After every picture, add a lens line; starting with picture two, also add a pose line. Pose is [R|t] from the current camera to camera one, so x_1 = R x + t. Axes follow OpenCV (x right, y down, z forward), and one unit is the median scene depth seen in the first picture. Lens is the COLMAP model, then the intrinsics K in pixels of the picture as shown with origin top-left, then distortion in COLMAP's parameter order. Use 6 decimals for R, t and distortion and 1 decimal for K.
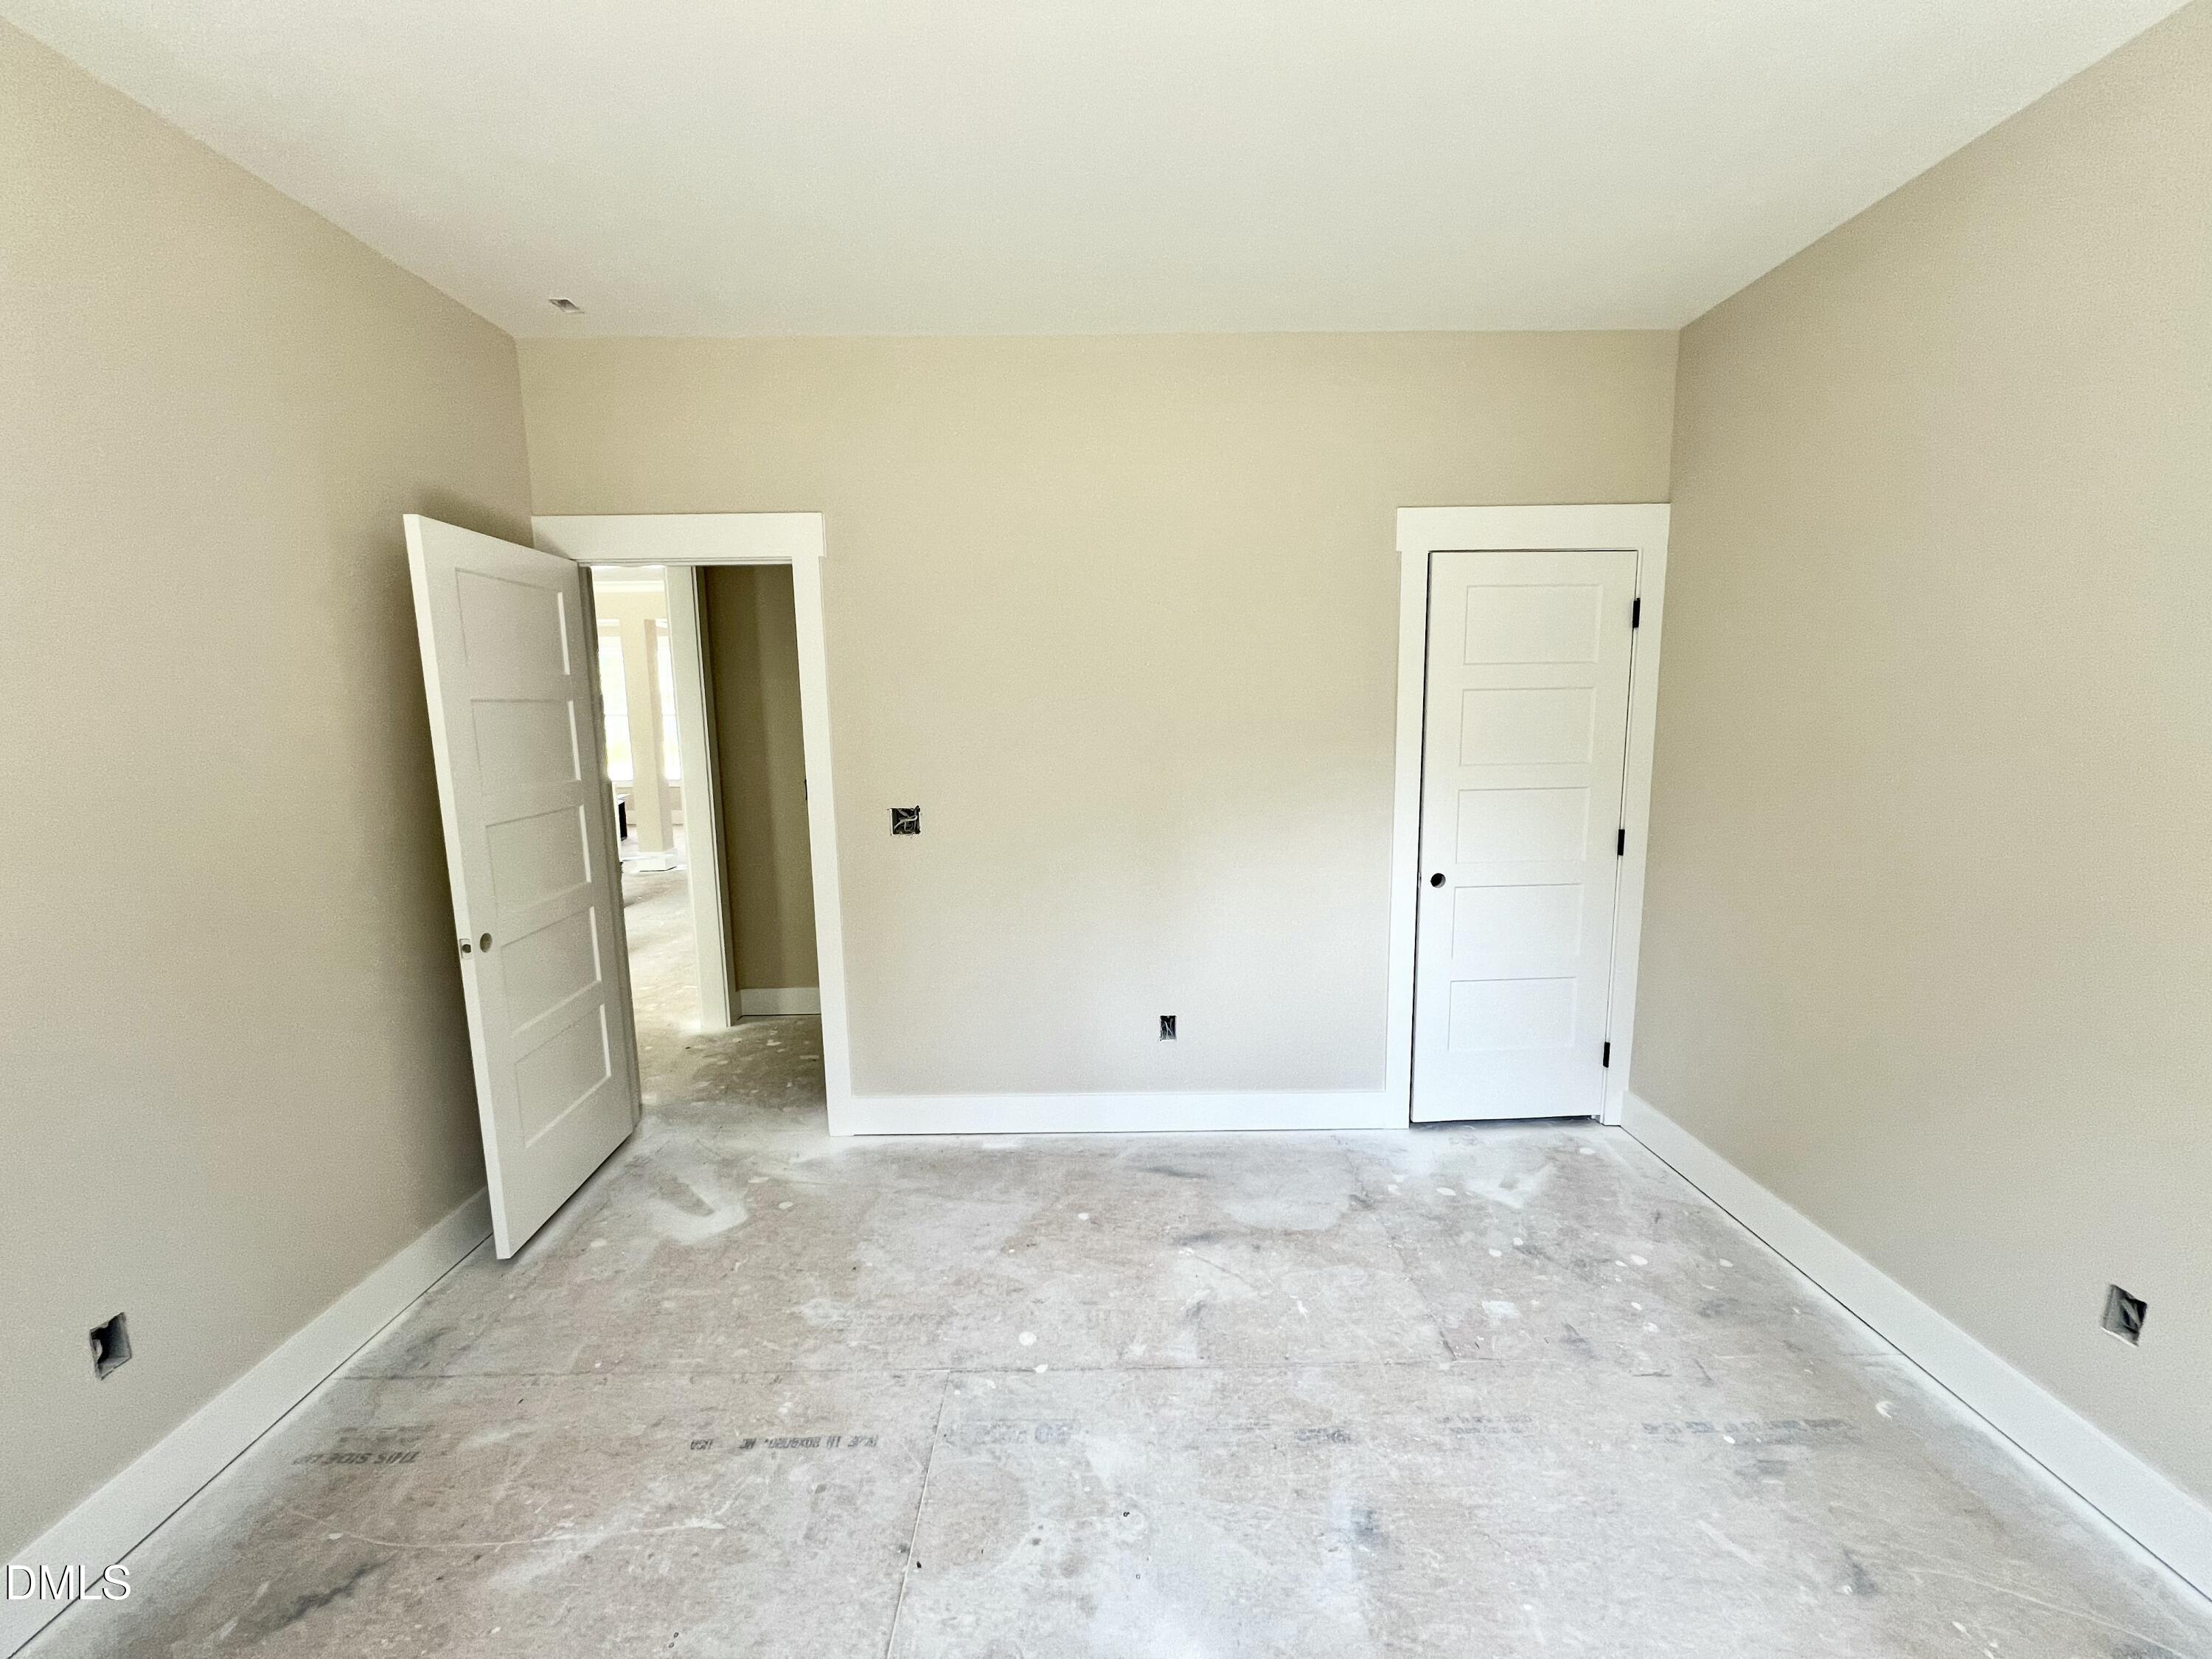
lens RADIAL K [[885.4, 0, 1106.0], [0, 885.4, 829.5], [0, 0, 1]] dist [-0.001395, -0.000075]
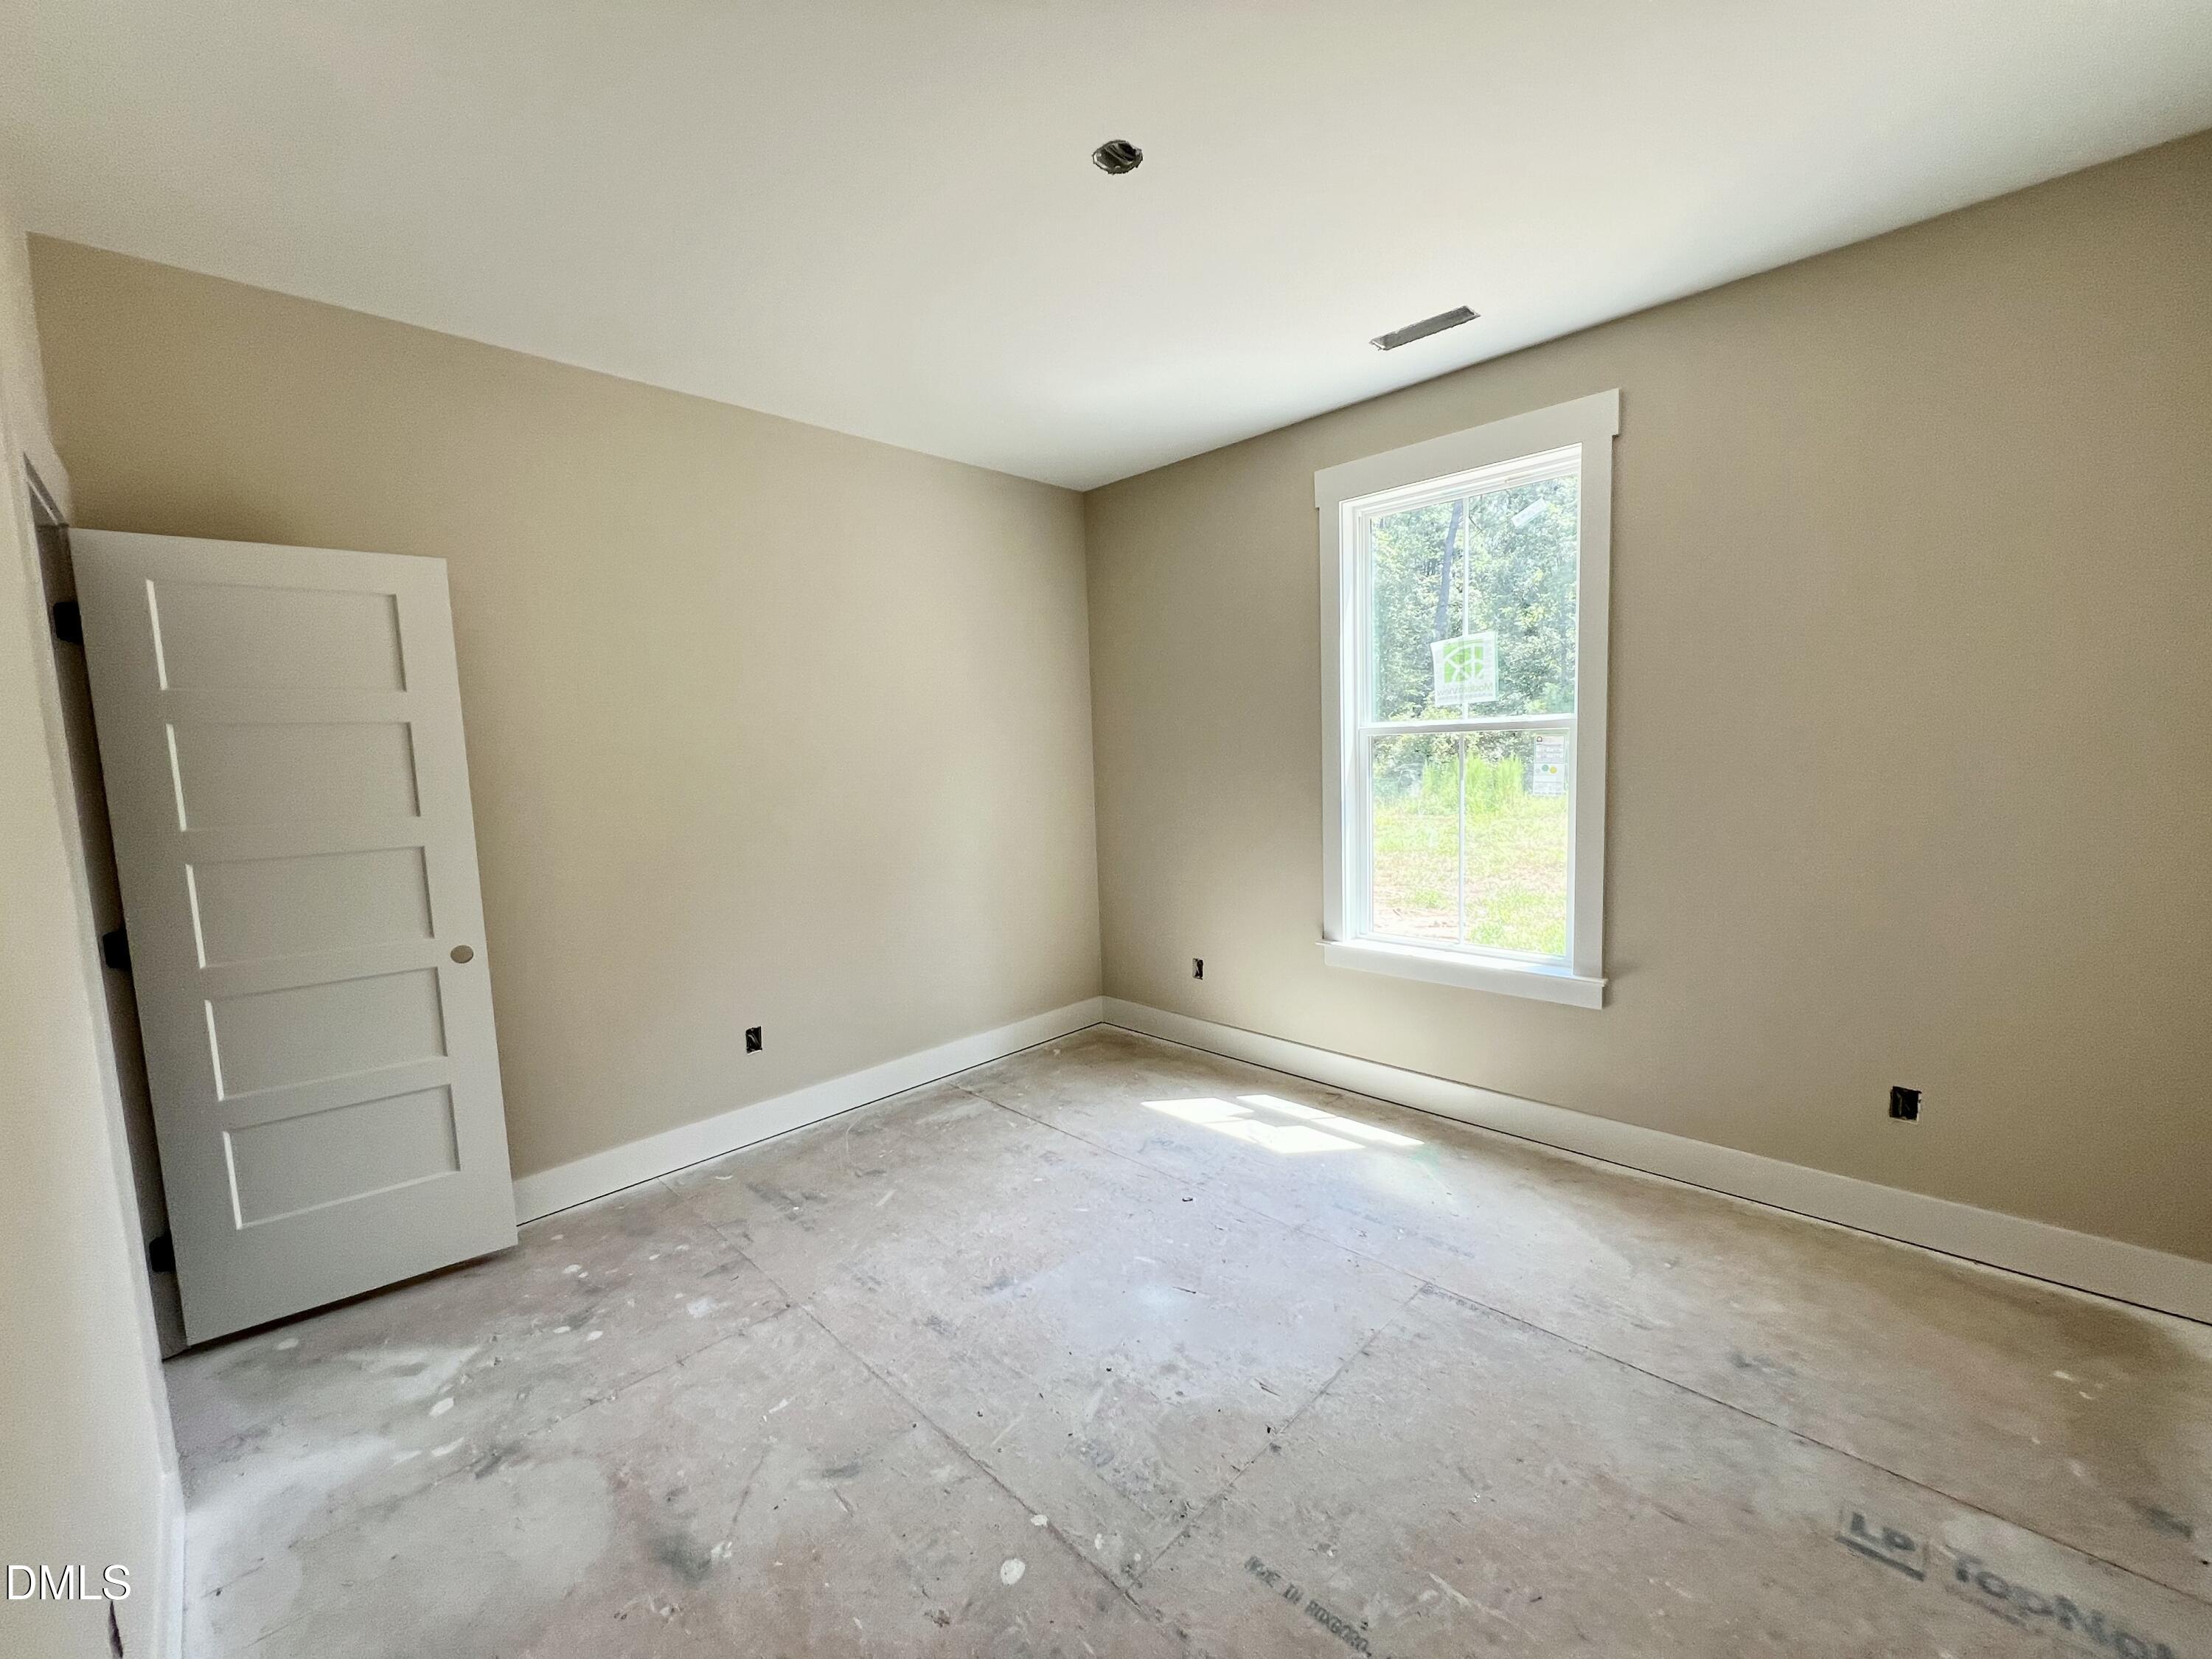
lens RADIAL K [[885.4, 0, 1106.0], [0, 885.4, 829.5], [0, 0, 1]] dist [-0.001395, -0.000075]
pose [[-0.707059, -0.030120, 0.706513, -0.664731], [0.141062, 0.973005, 0.182653, -0.139776], [-0.692943, 0.228808, -0.683723, 1.364611]]
